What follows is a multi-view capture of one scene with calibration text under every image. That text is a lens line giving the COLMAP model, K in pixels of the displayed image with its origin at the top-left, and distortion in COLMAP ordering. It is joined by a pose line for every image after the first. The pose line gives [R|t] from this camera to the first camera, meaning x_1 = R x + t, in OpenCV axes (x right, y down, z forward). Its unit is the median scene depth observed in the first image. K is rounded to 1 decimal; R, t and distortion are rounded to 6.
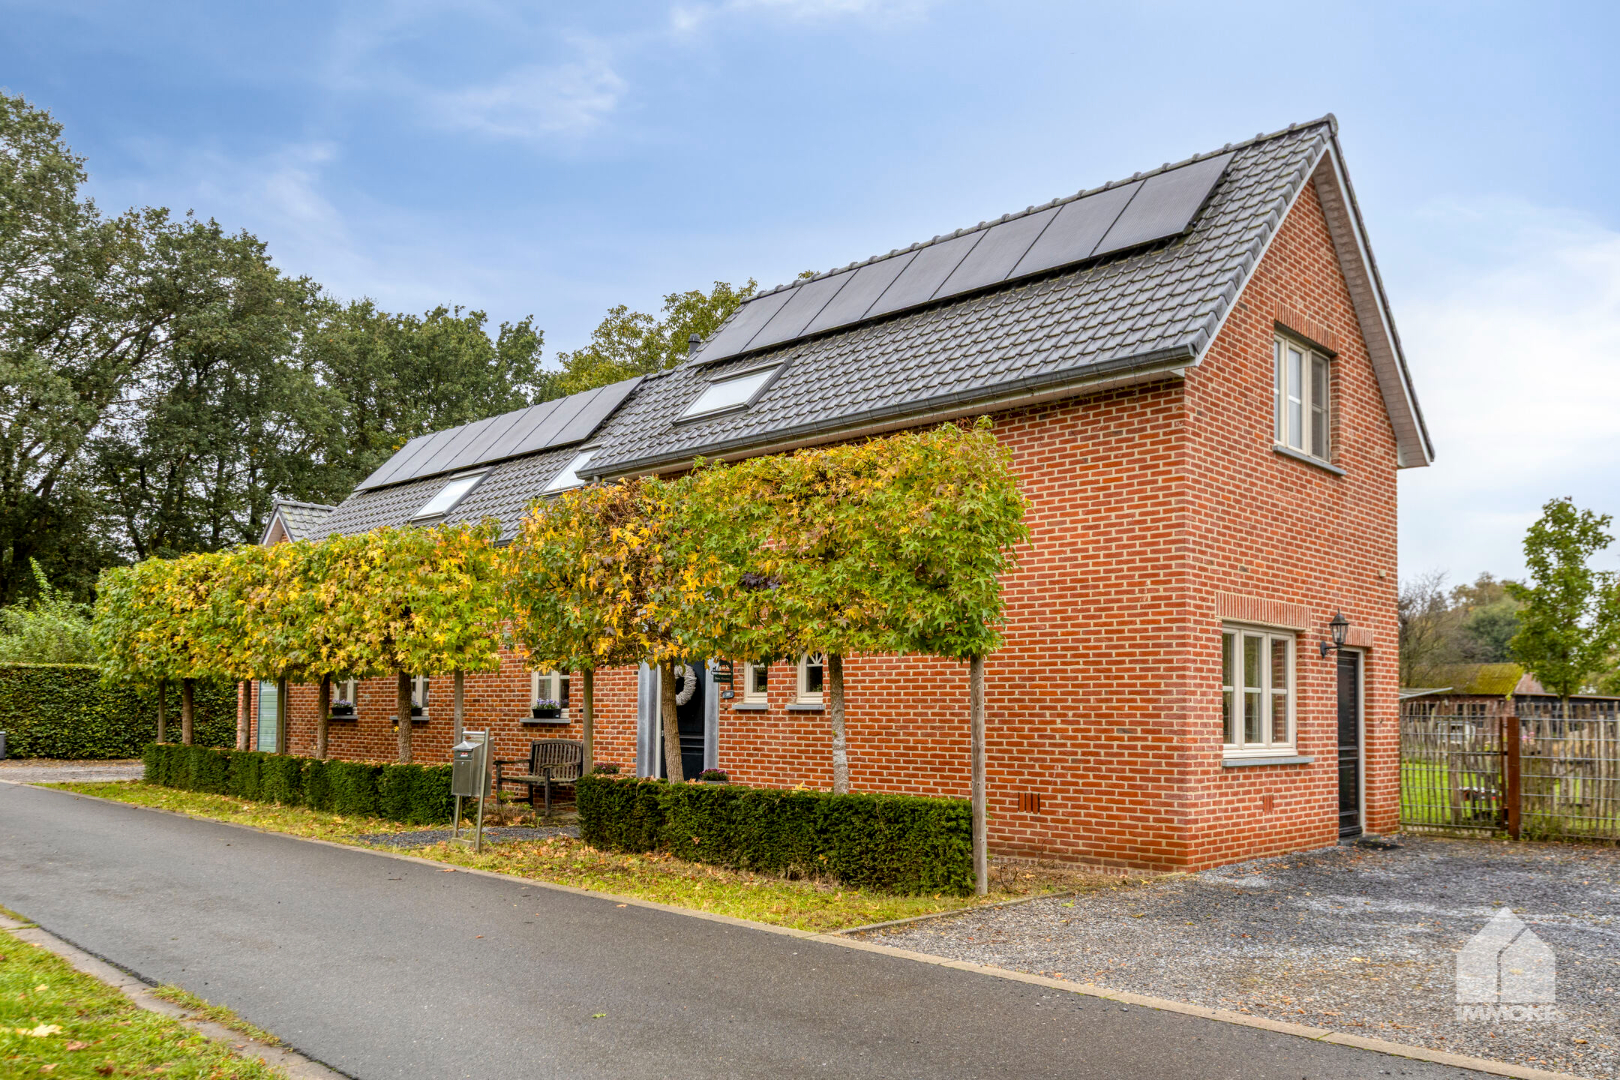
lens RADIAL K [[1279.7, 0, 810.0], [0, 1279.7, 540.0], [0, 0, 1]] dist [0.012523, -0.004696]
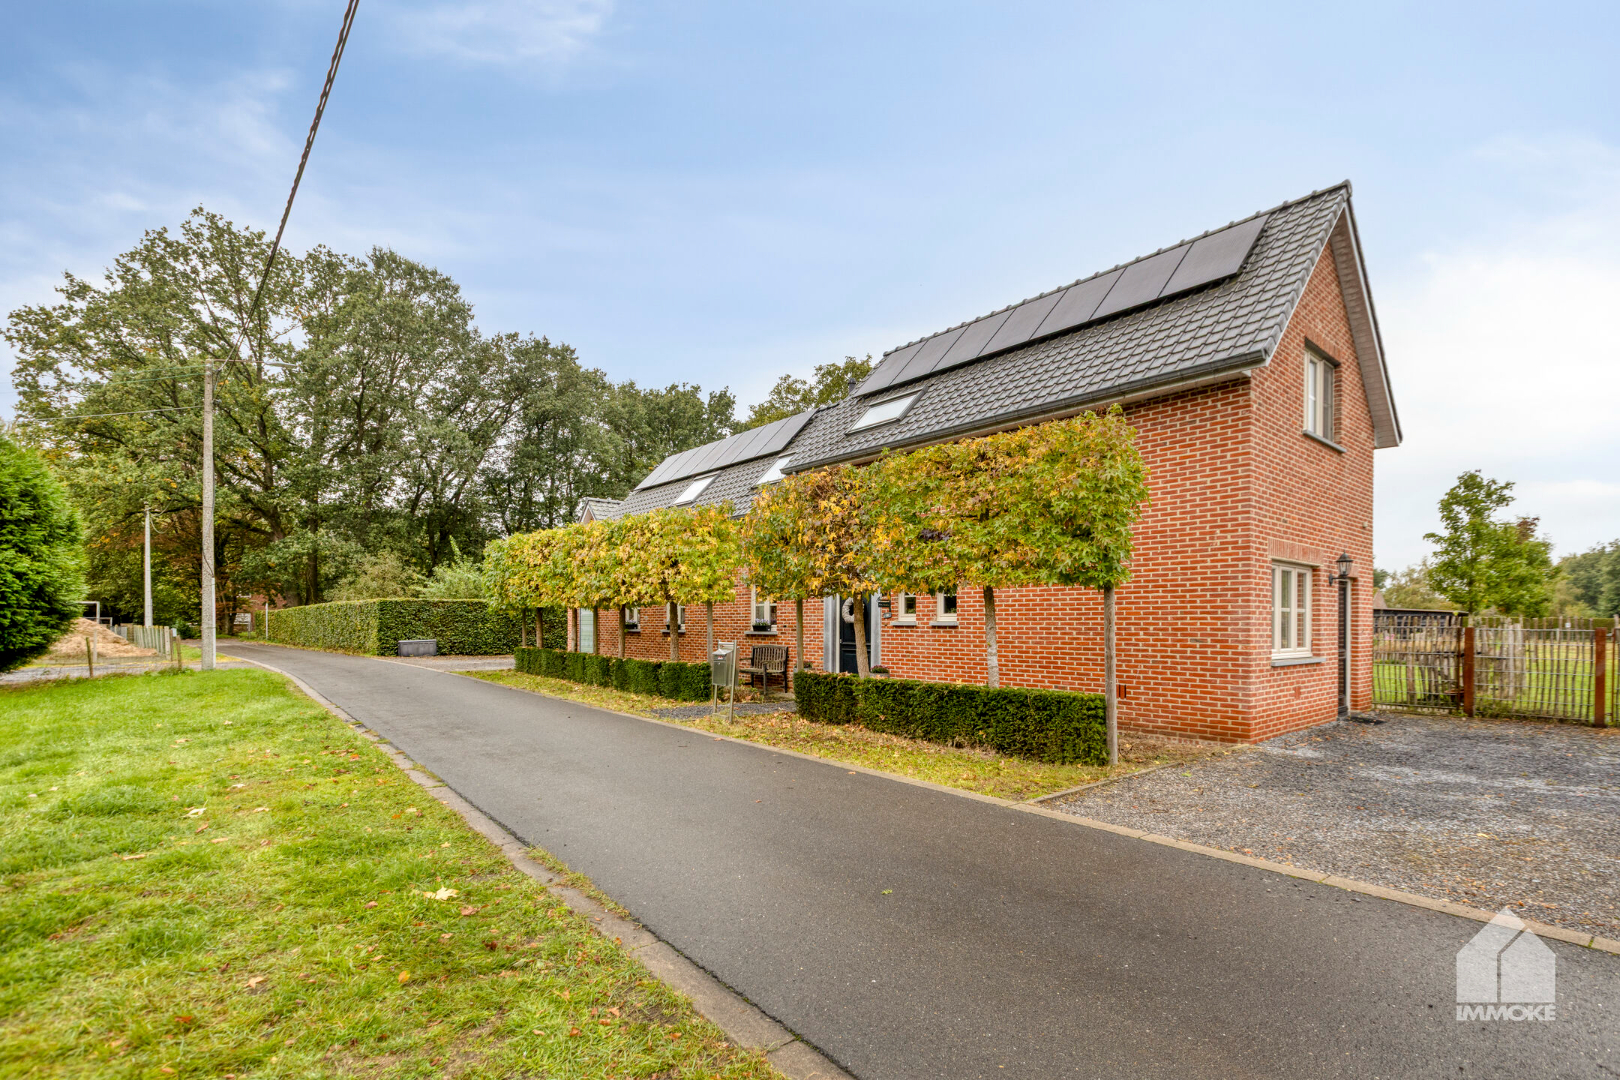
lens RADIAL K [[747.4, 0, 810.0], [0, 747.4, 540.0], [0, 0, 1]] dist [-0.001467, 0.009226]
pose [[0.994978, -0.017863, -0.098487, -0.084550], [0.020165, 0.999545, 0.022429, 0.015007], [0.098041, -0.024302, 0.994886, 0.164344]]
